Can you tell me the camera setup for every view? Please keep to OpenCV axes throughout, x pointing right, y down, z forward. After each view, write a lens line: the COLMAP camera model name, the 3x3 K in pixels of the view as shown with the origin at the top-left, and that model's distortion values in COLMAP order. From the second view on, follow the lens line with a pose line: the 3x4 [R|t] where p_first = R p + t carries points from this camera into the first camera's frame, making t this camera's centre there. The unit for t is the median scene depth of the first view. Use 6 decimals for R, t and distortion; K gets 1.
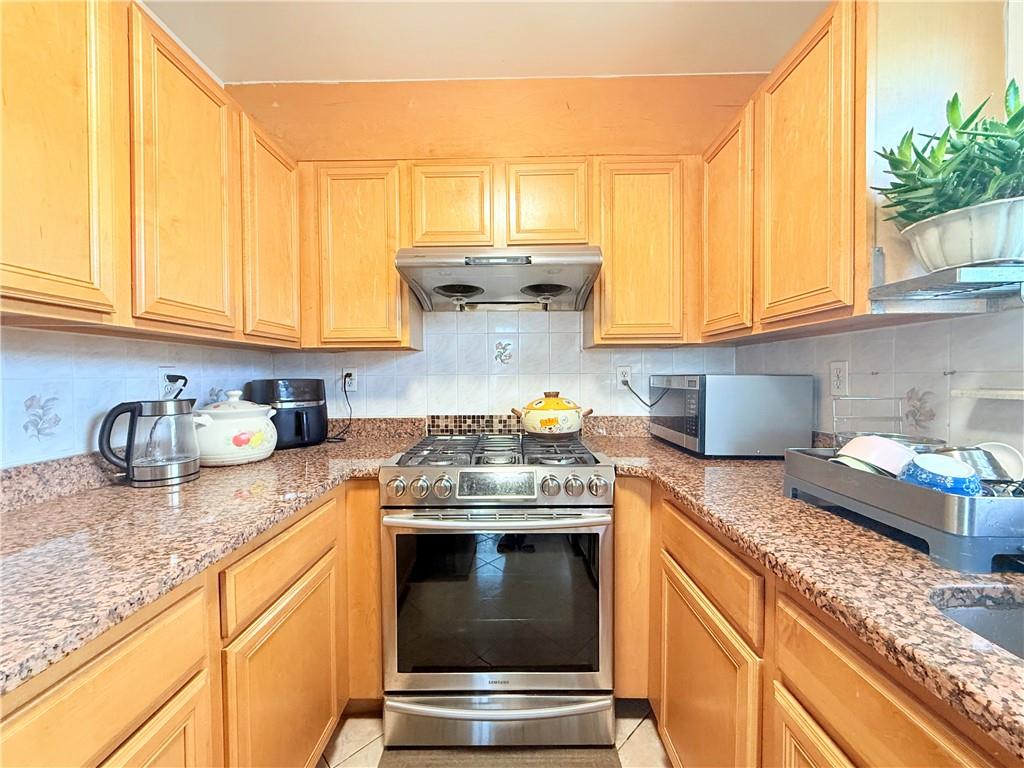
lens RADIAL K [[408.8, 0, 510.2], [0, 408.8, 384.3], [0, 0, 1]] dist [-0.000528, -0.000166]
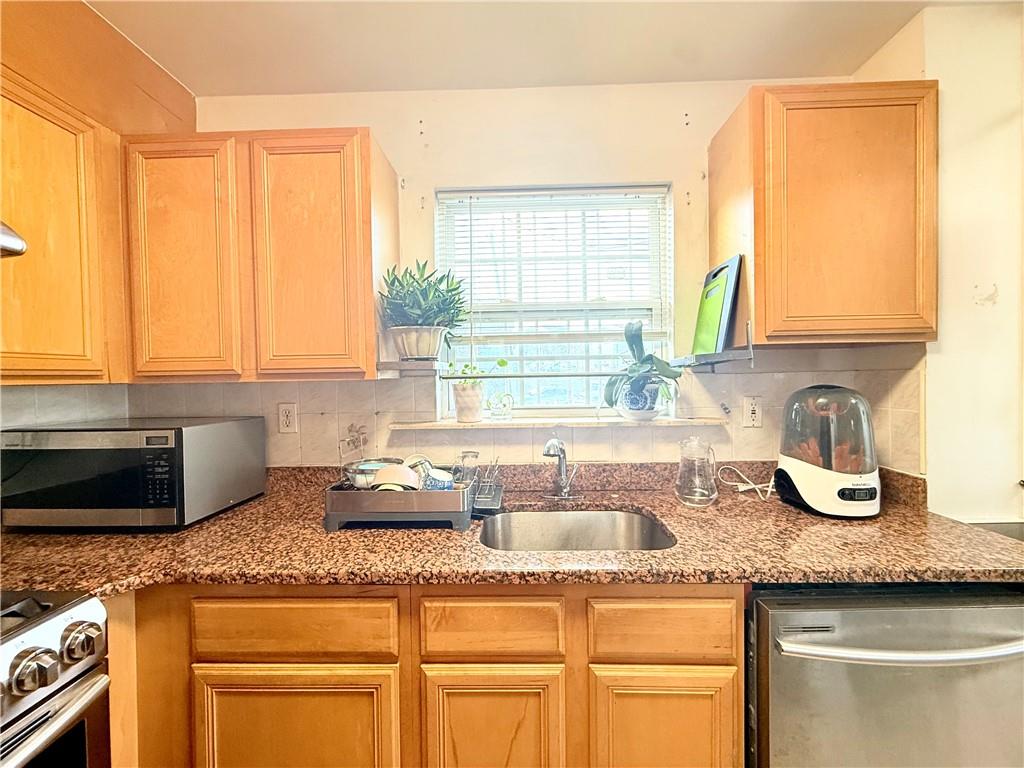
lens RADIAL K [[408.8, 0, 511.7], [0, 408.8, 385.7], [0, 0, 1]] dist [-0.000528, -0.000166]
pose [[0.014544, -0.018934, 0.999715, -0.360449], [0.034025, 0.999251, 0.018431, -0.109964], [-0.999315, 0.033747, 0.015177, 0.350988]]
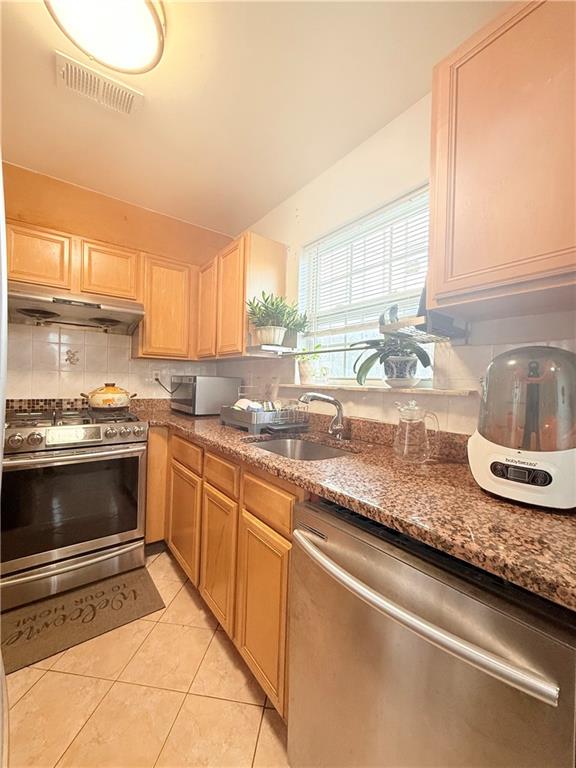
lens RADIAL K [[306.6, 0, 289.6], [0, 306.6, 382.2], [0, 0, 1]] dist [-0.000528, -0.000166]
pose [[0.785699, 0.023978, 0.618144, -0.125940], [-0.019380, 0.999712, -0.014147, 0.022312], [-0.618305, -0.000864, 0.785938, -0.578026]]
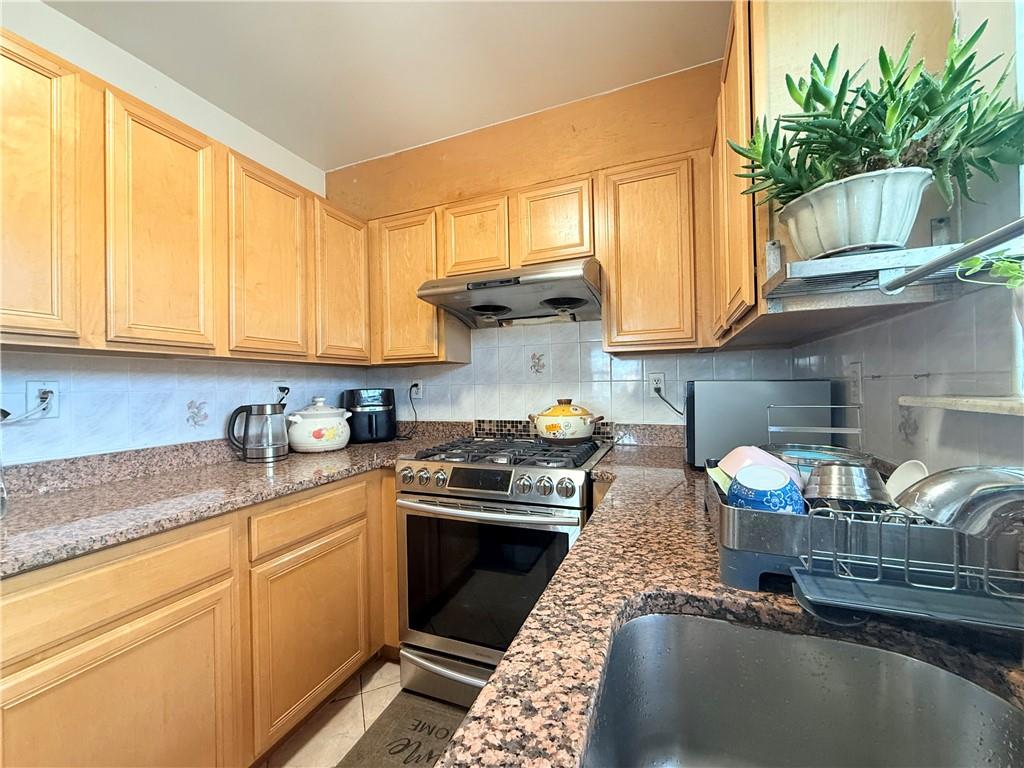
lens RADIAL K [[408.8, 0, 510.4], [0, 408.8, 385.1], [0, 0, 1]] dist [-0.000528, -0.000166]
pose [[0.931424, -0.011271, -0.363762, 0.463537], [0.004542, 0.999803, -0.019347, 0.002183], [0.363908, 0.016367, 0.931291, -0.041413]]
